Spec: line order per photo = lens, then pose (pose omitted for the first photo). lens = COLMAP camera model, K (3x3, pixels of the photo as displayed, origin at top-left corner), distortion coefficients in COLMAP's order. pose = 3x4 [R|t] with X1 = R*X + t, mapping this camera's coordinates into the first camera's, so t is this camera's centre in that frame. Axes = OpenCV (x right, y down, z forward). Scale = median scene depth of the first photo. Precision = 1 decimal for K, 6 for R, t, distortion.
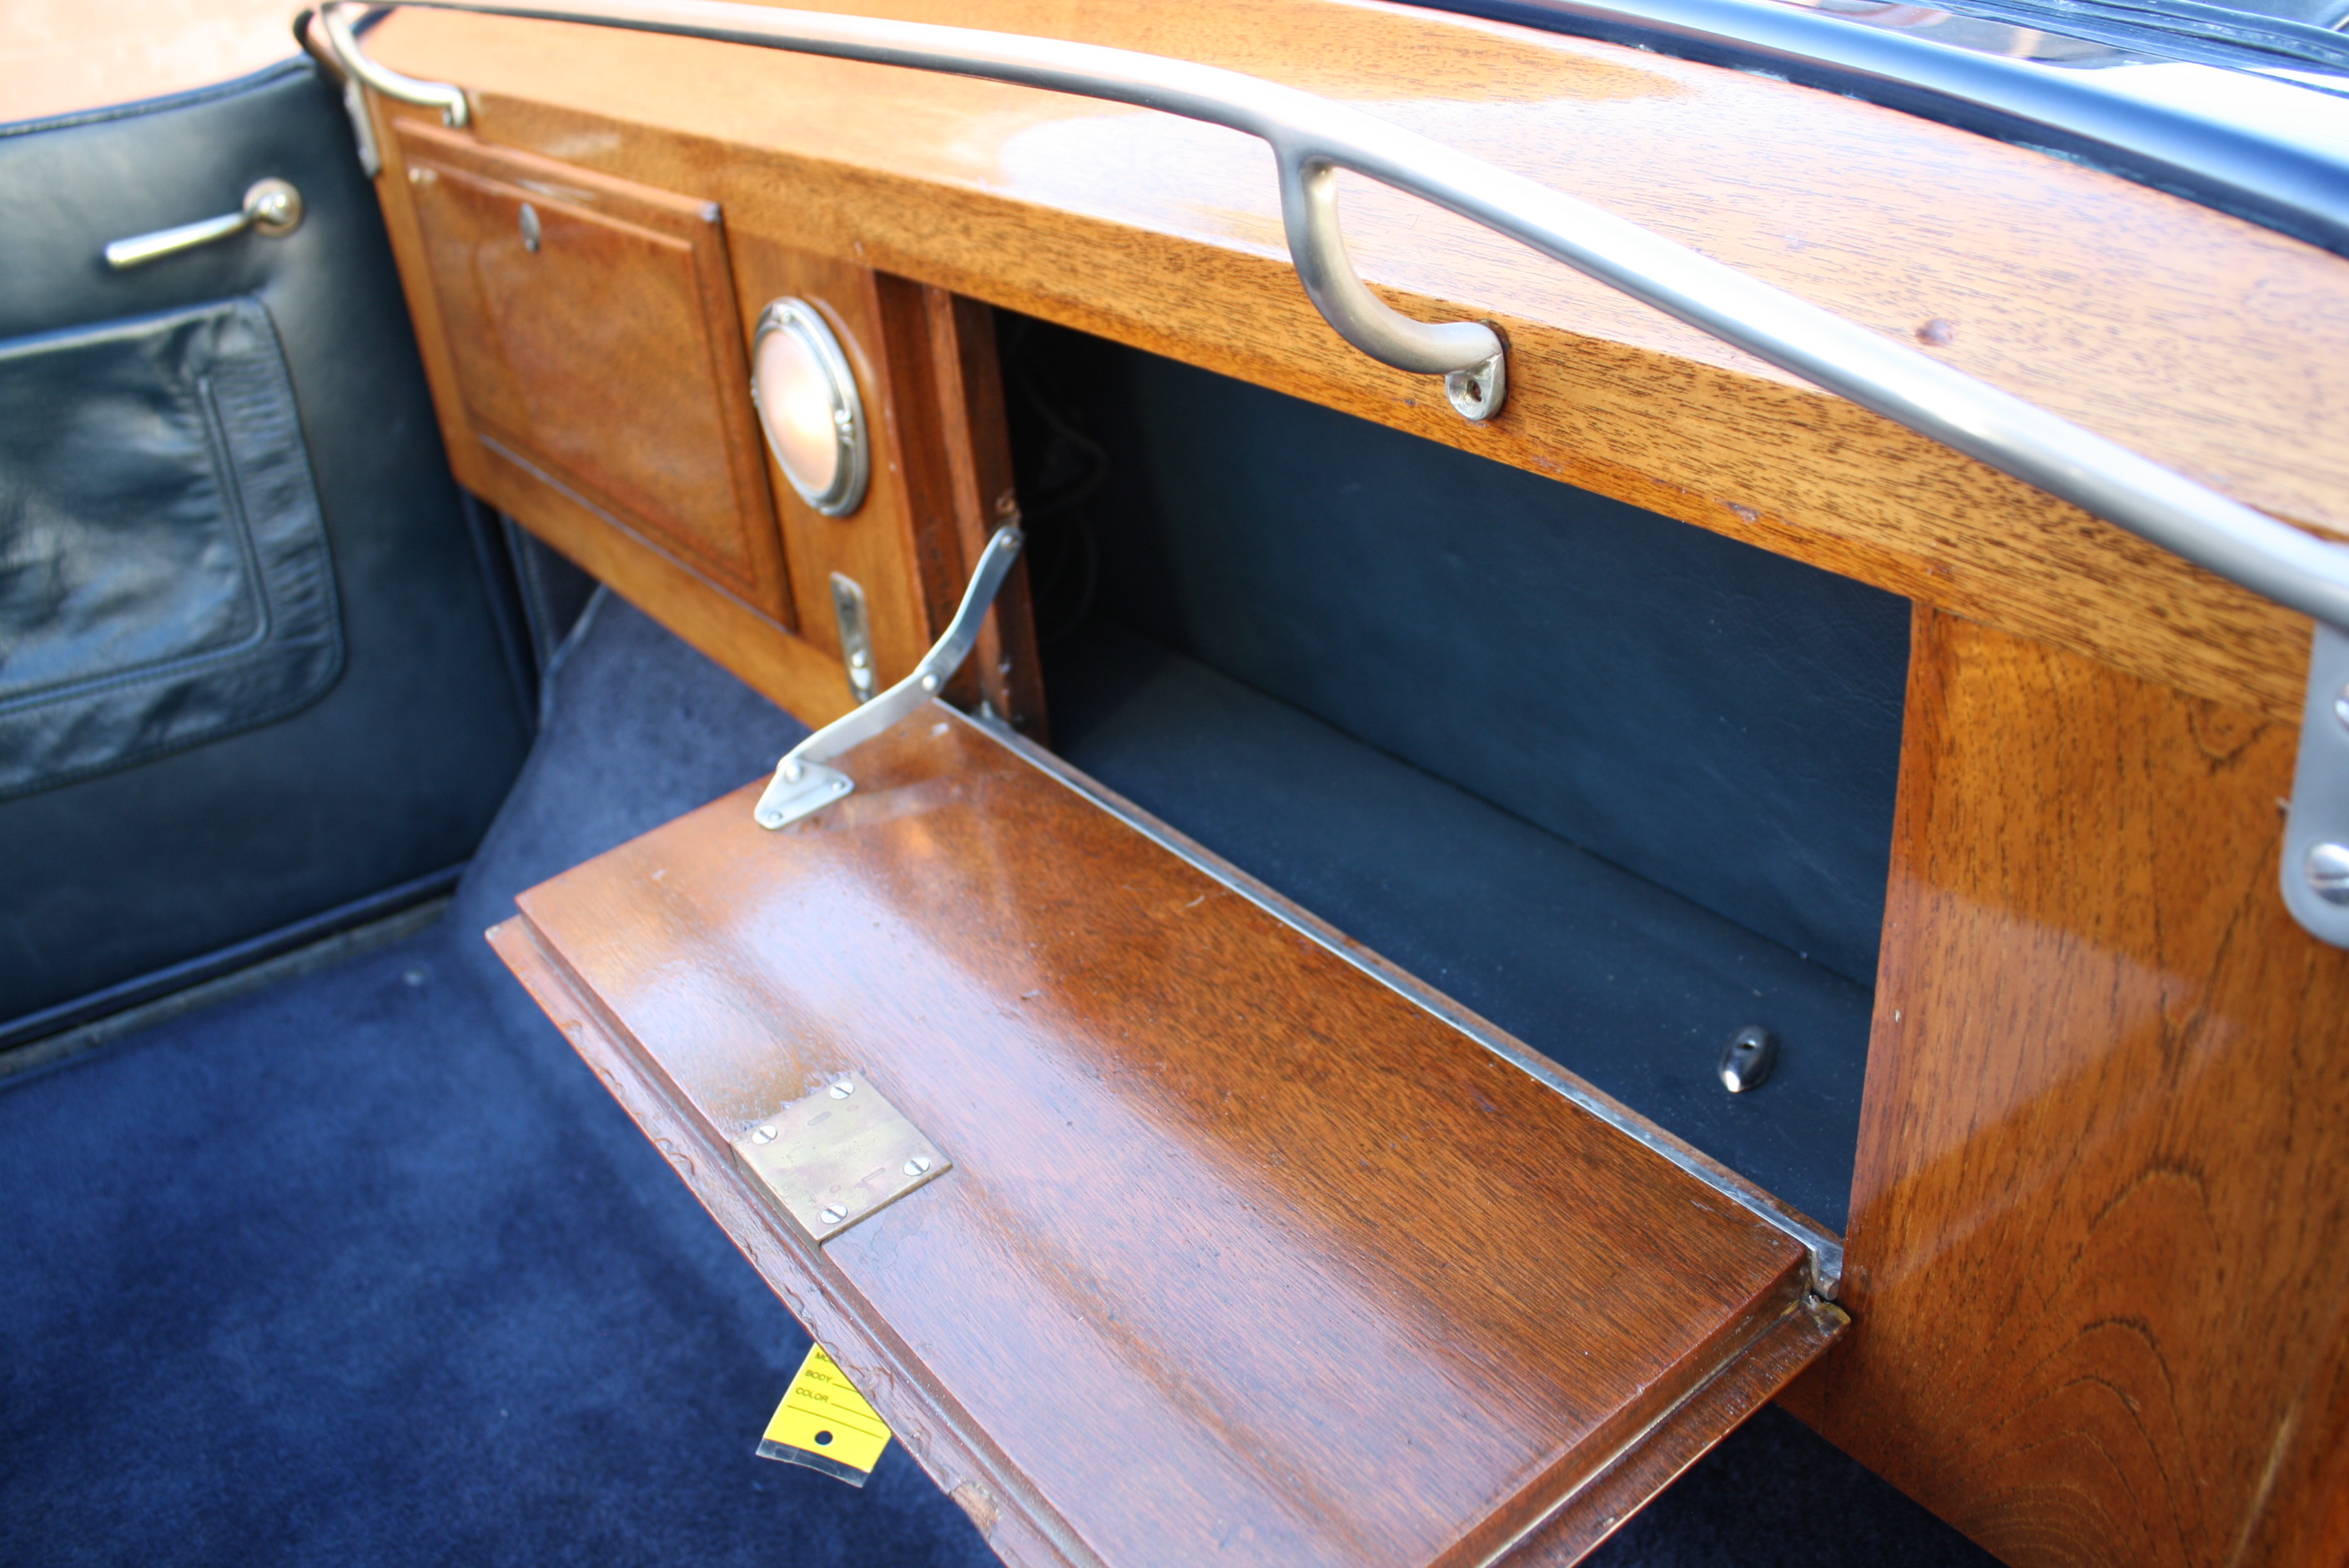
lens RADIAL K [[1996.1, 0, 1171.5], [0, 1996.1, 777.9], [0, 0, 1]] dist [-0.038956, -0.001000]
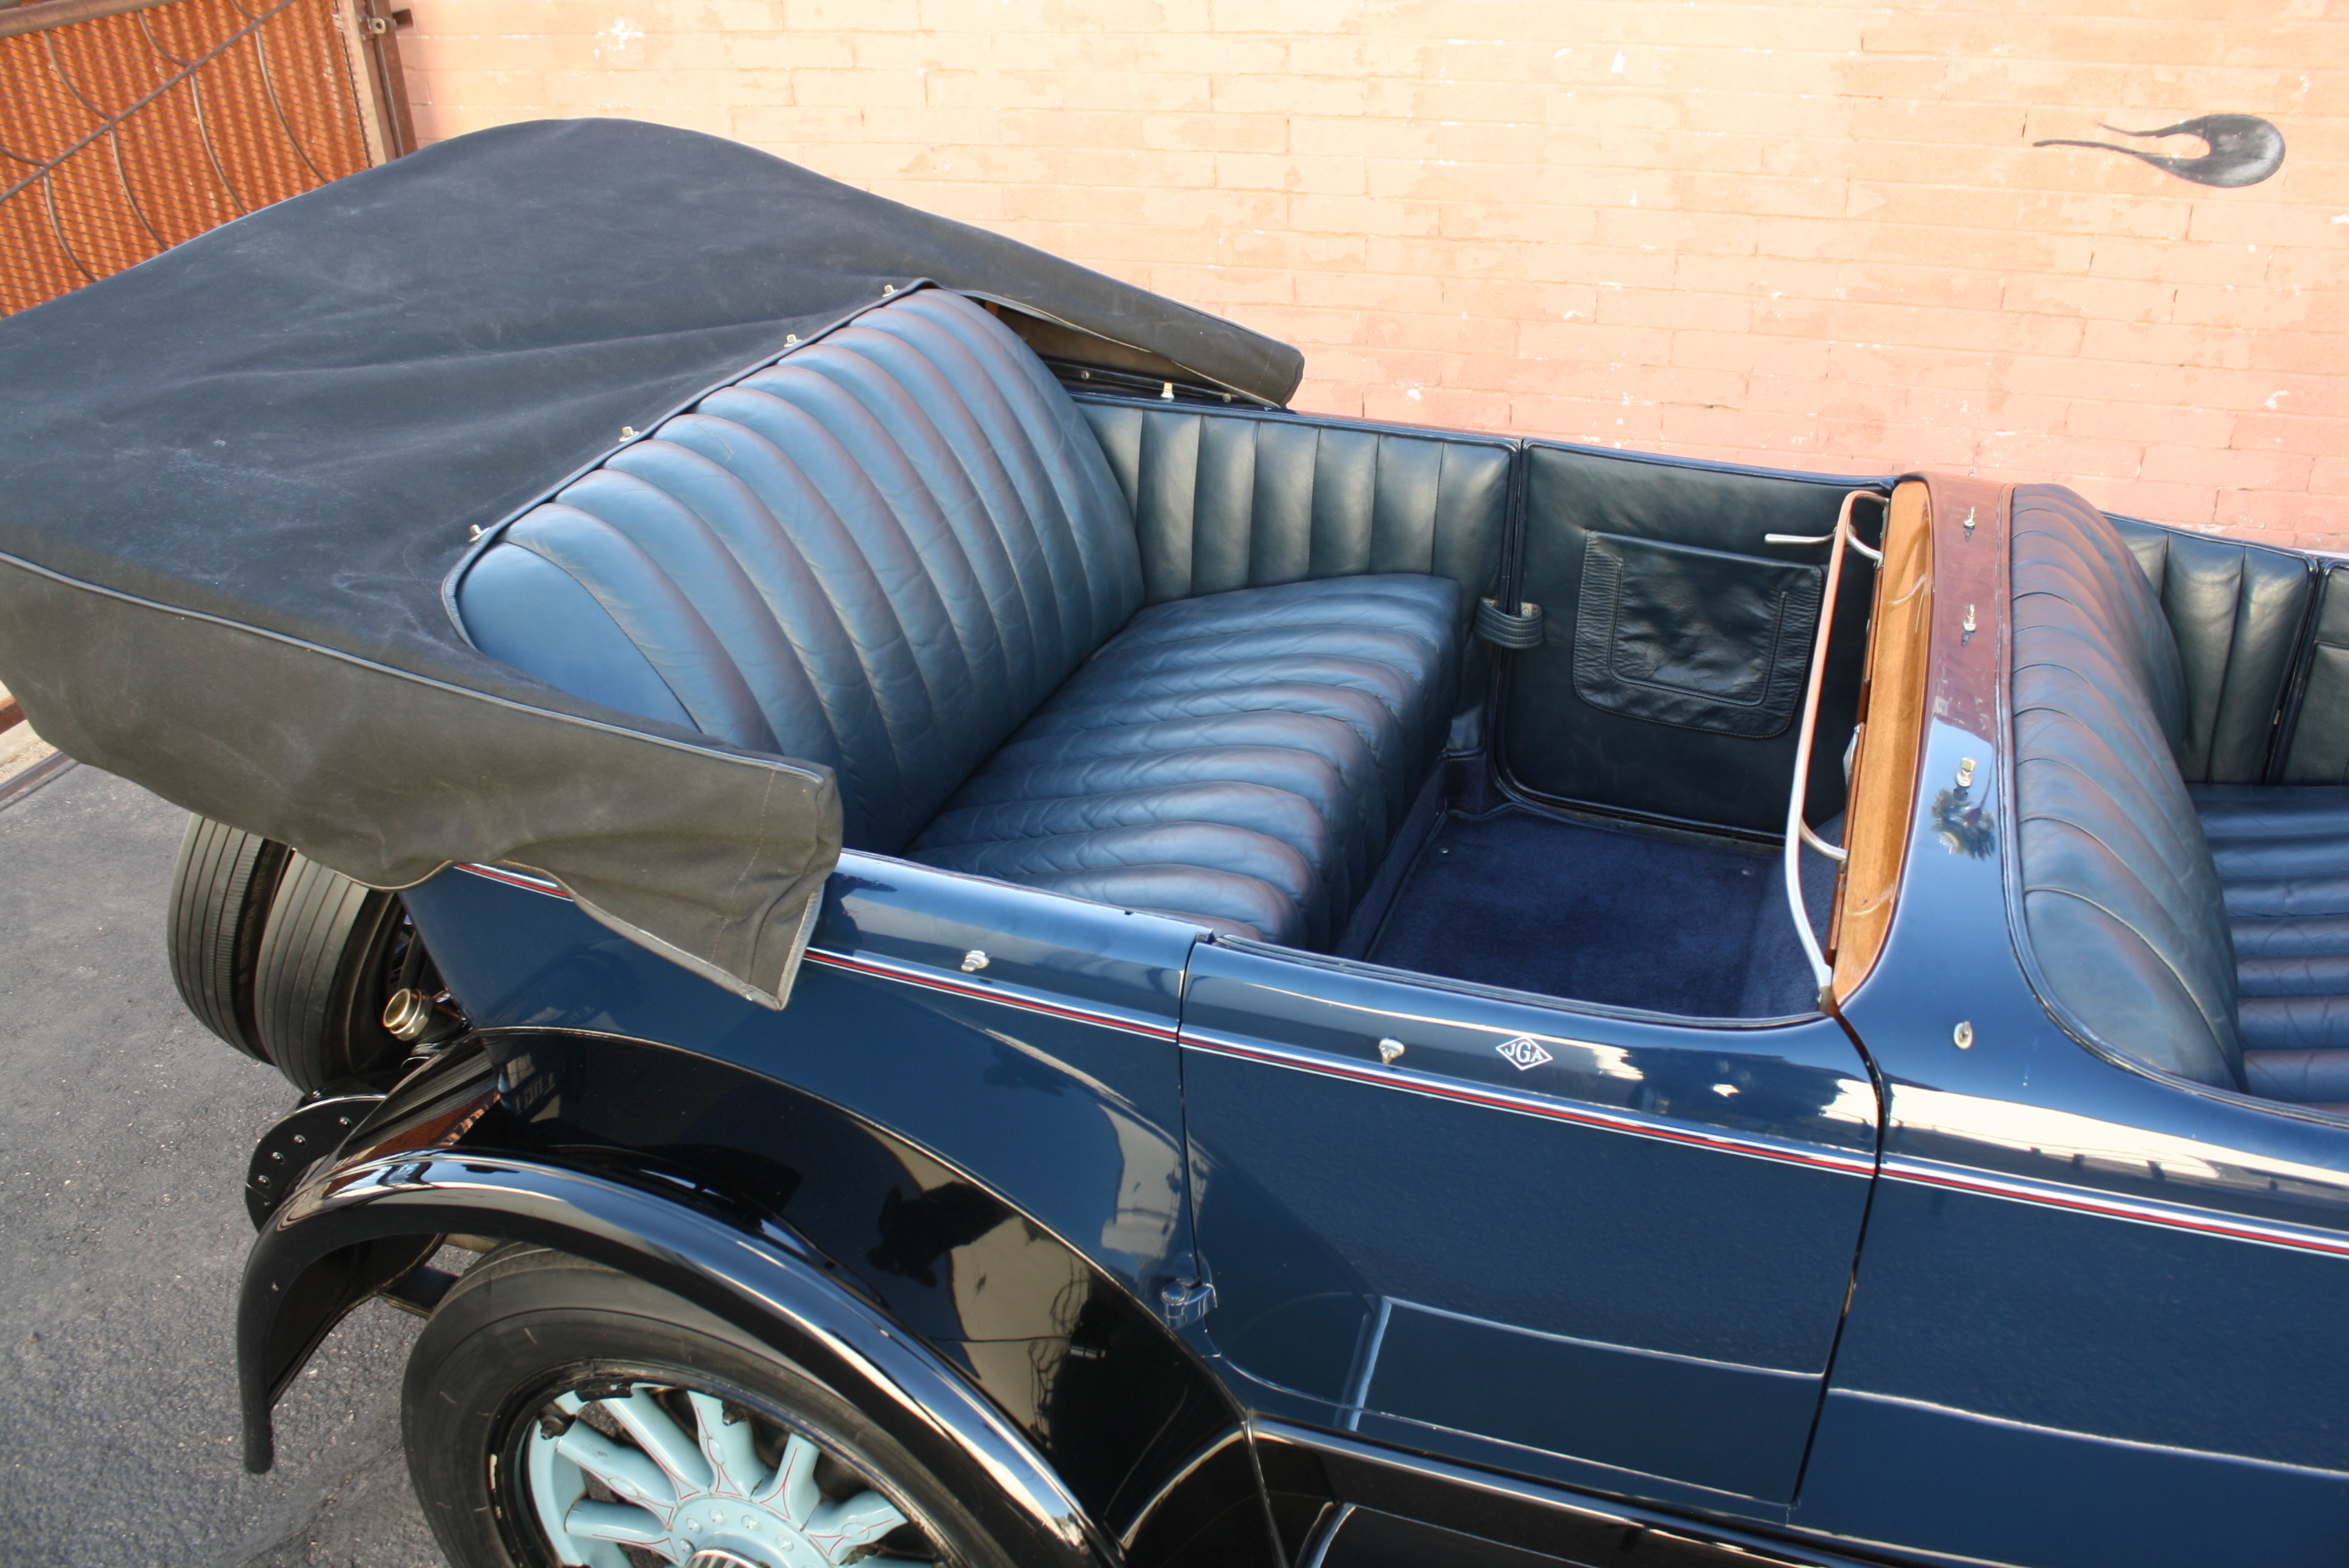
lens RADIAL K [[1975.5, 0, 1180.0], [0, 1975.5, 783.6], [0, 0, 1]] dist [-0.170665, 0.146208]
pose [[0.536624, 0.459534, -0.707717, 0.789335], [-0.413024, 0.874410, 0.254596, -0.286153], [0.735830, 0.155682, 0.659027, -0.909364]]
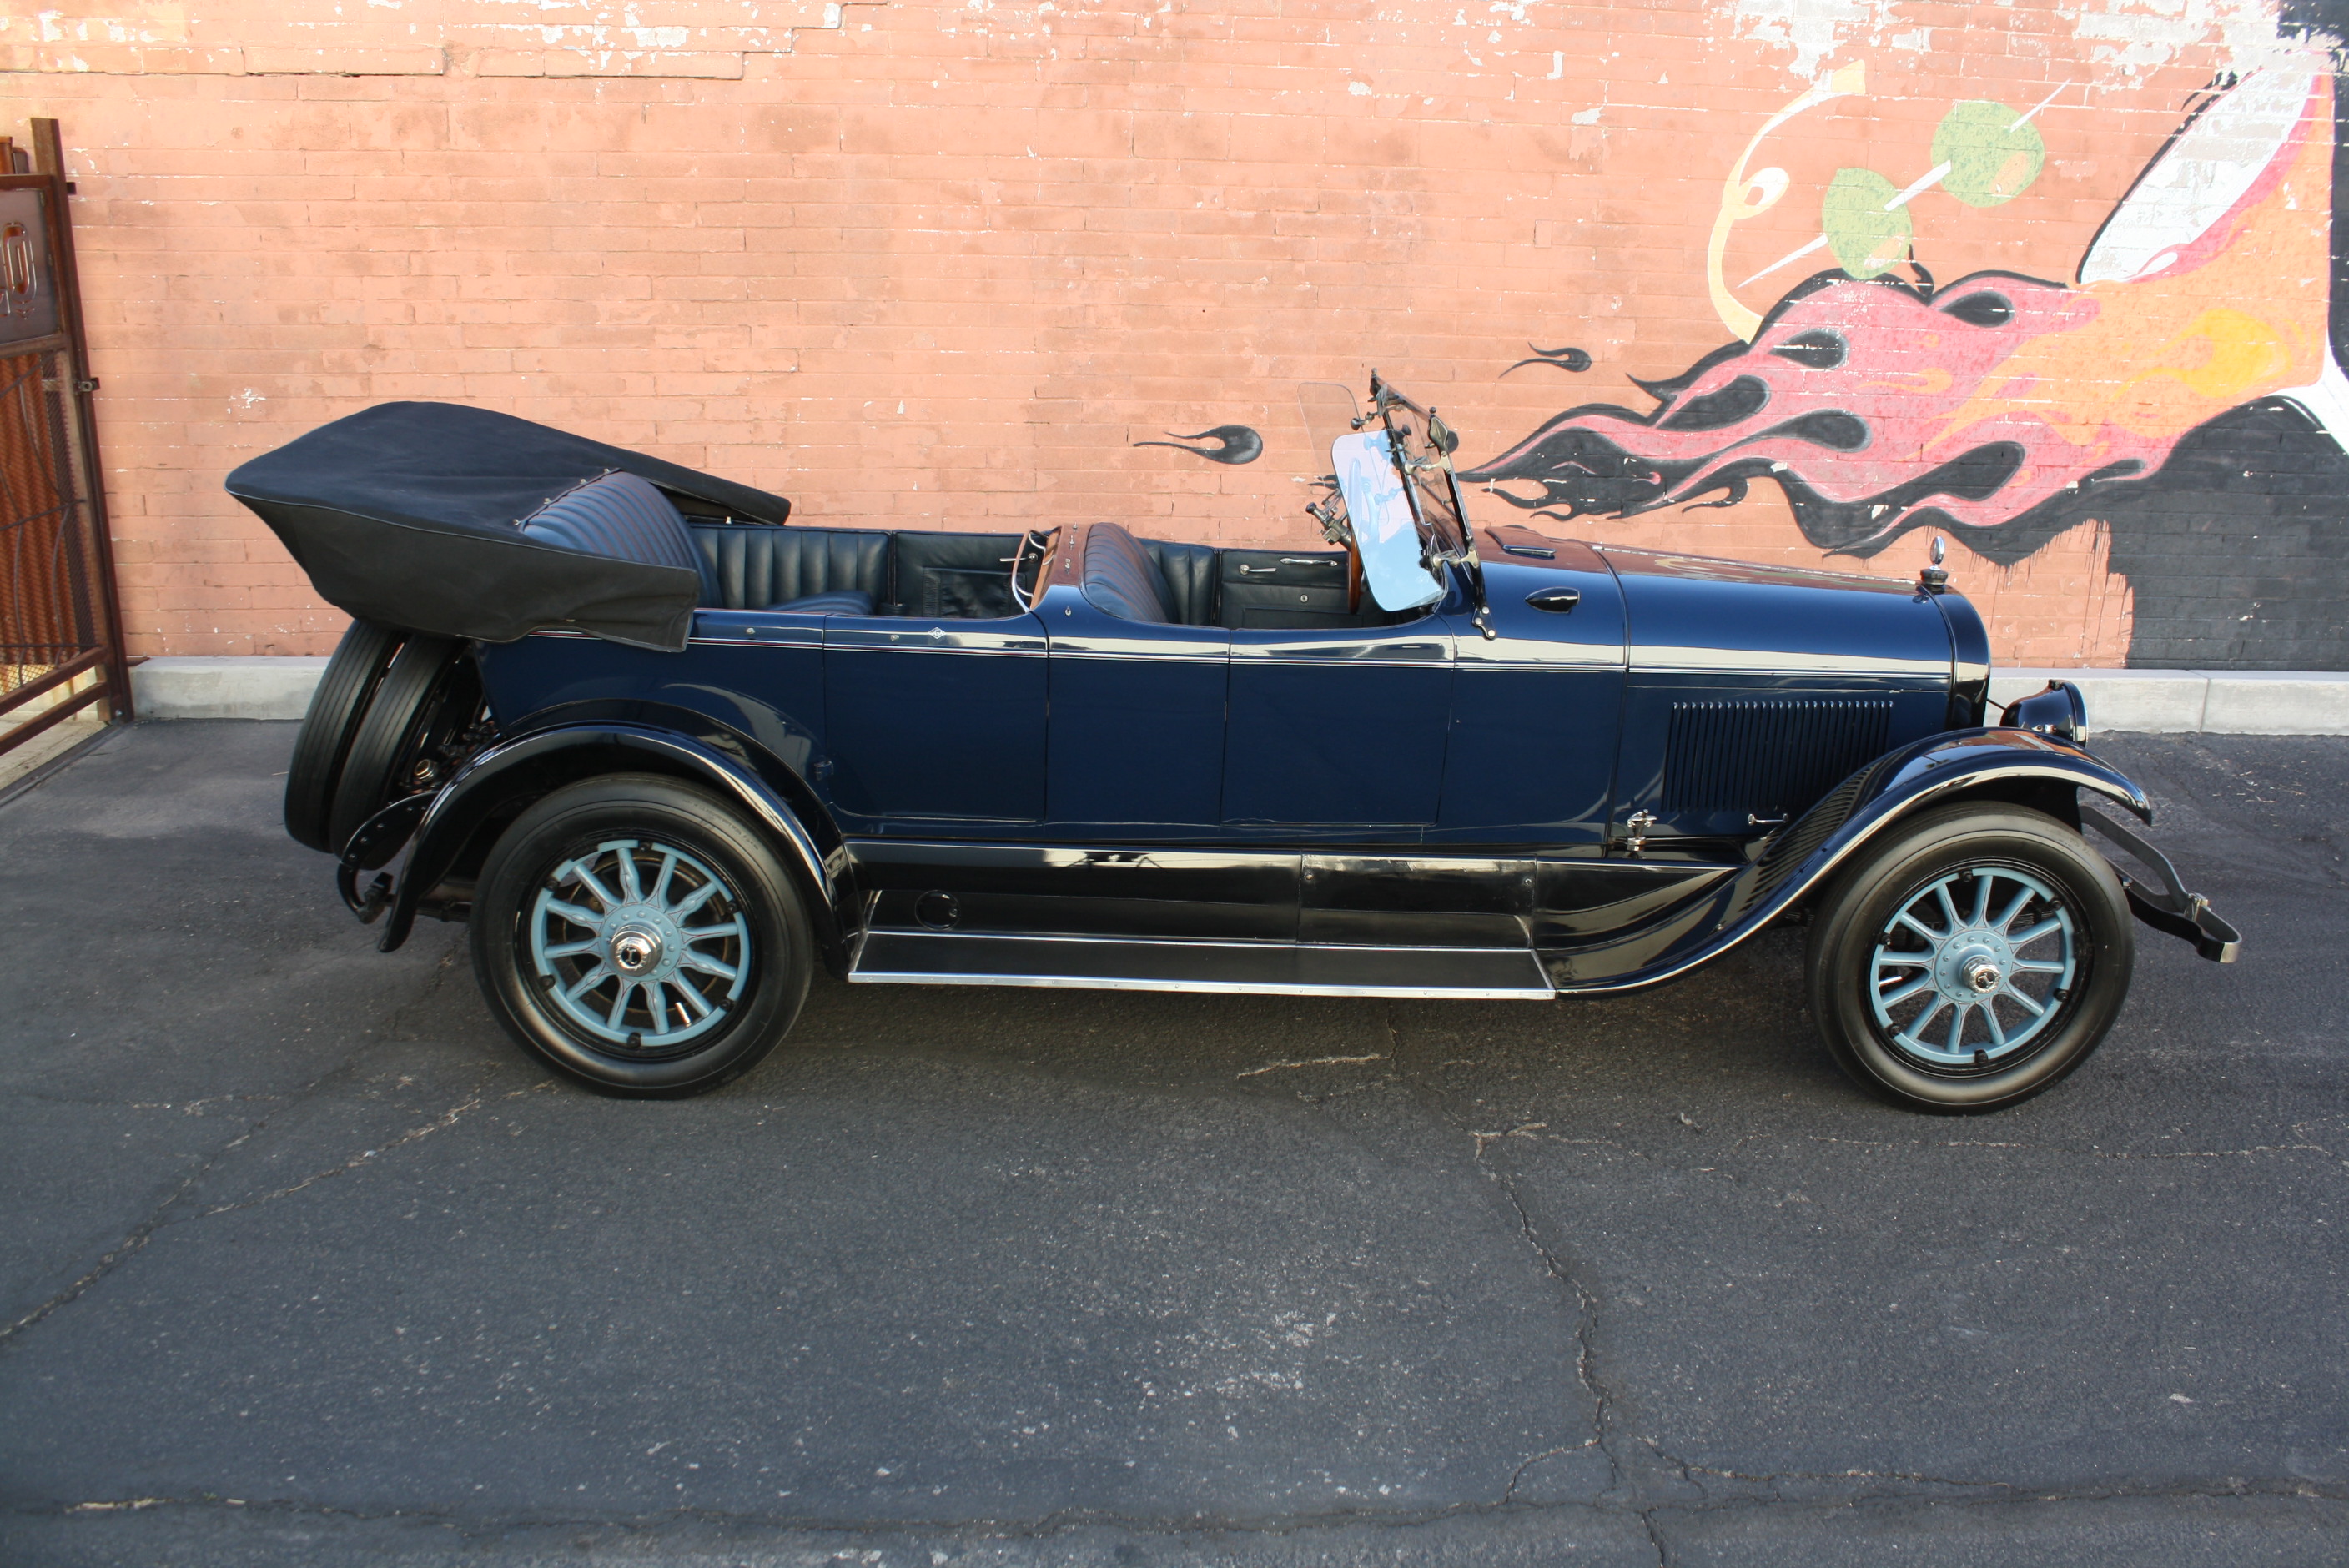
lens RADIAL K [[1975.5, 0, 1201.1], [0, 1975.5, 789.0], [0, 0, 1]] dist [-0.170665, 0.146208]
pose [[0.807285, 0.260094, -0.529757, 2.794001], [-0.354469, 0.931387, -0.082886, 0.550196], [0.471851, 0.254695, 0.844090, -2.998812]]
